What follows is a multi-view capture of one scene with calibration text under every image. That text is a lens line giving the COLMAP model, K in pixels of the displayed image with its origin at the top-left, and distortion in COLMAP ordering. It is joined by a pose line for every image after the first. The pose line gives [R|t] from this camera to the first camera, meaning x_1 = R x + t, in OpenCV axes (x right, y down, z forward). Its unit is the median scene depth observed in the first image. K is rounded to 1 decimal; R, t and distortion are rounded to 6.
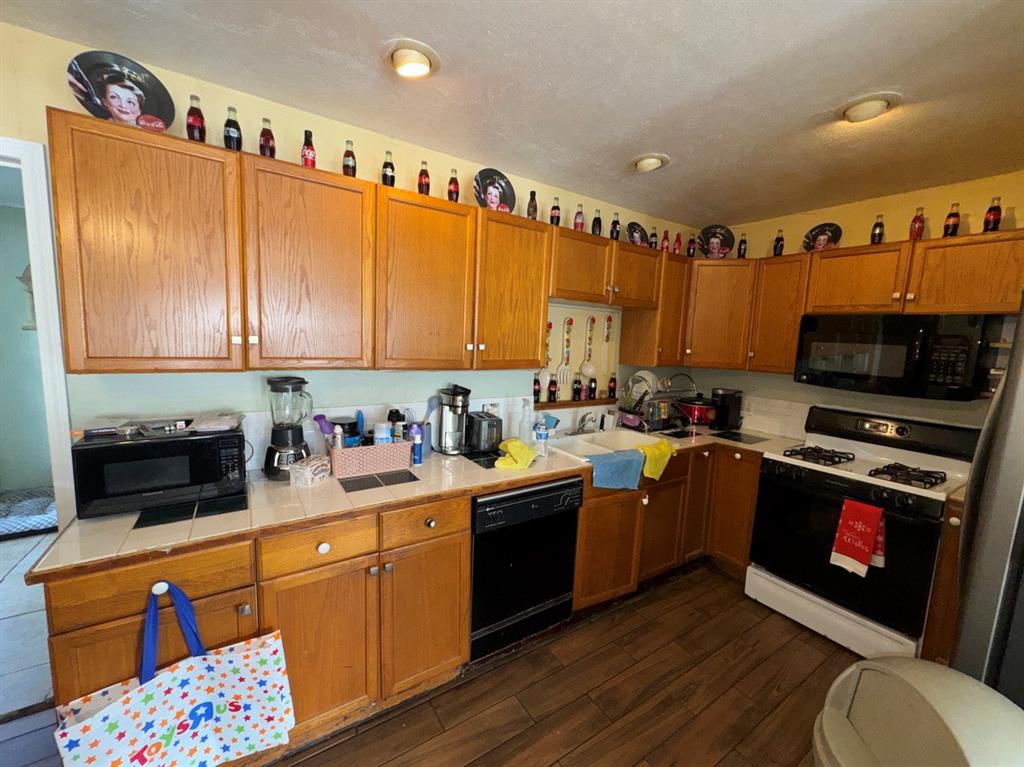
lens RADIAL K [[409.1, 0, 511.4], [0, 409.1, 382.1], [0, 0, 1]] dist [-0.001309, 0.000103]
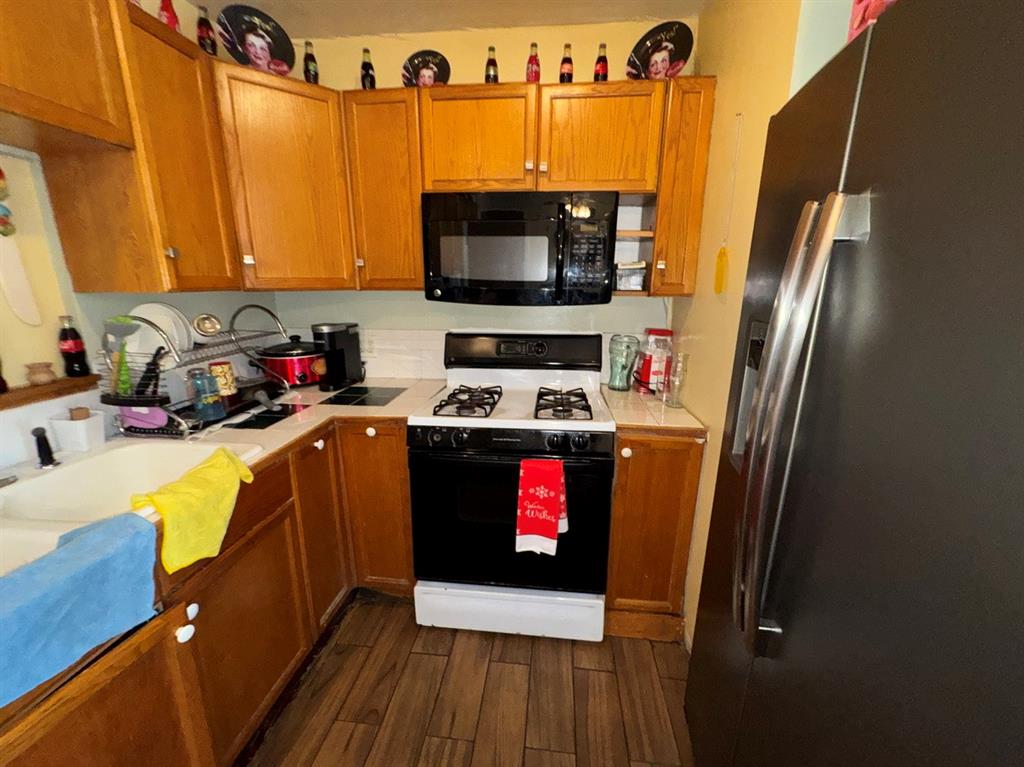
lens RADIAL K [[409.1, 0, 511.4], [0, 409.1, 382.1], [0, 0, 1]] dist [-0.001309, 0.000103]
pose [[0.635238, -0.223663, 0.739221, 0.273694], [0.110250, 0.973607, 0.199838, 0.011811], [-0.764407, -0.045445, 0.643131, 0.488938]]
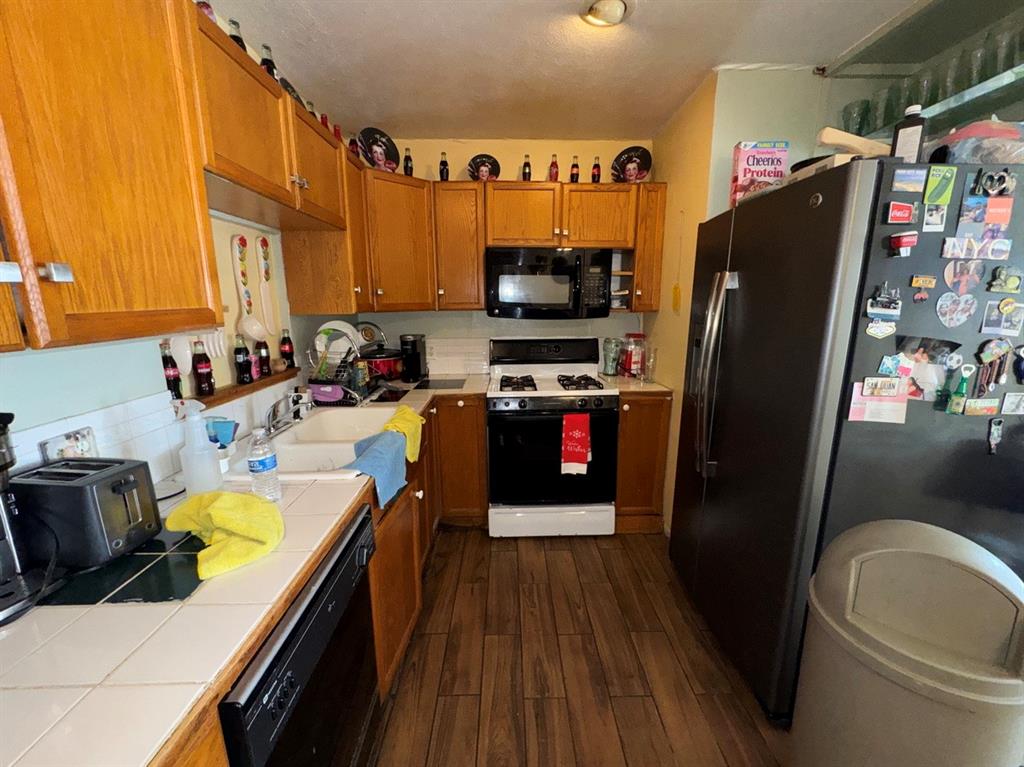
lens RADIAL K [[407.4, 0, 510.9], [0, 407.4, 382.5], [0, 0, 1]] dist [-0.000877, -0.000127]
pose [[0.536972, -0.213218, 0.816210, -0.131572], [0.123581, 0.976976, 0.173913, -0.011161], [-0.834499, 0.007481, 0.550958, 0.433881]]
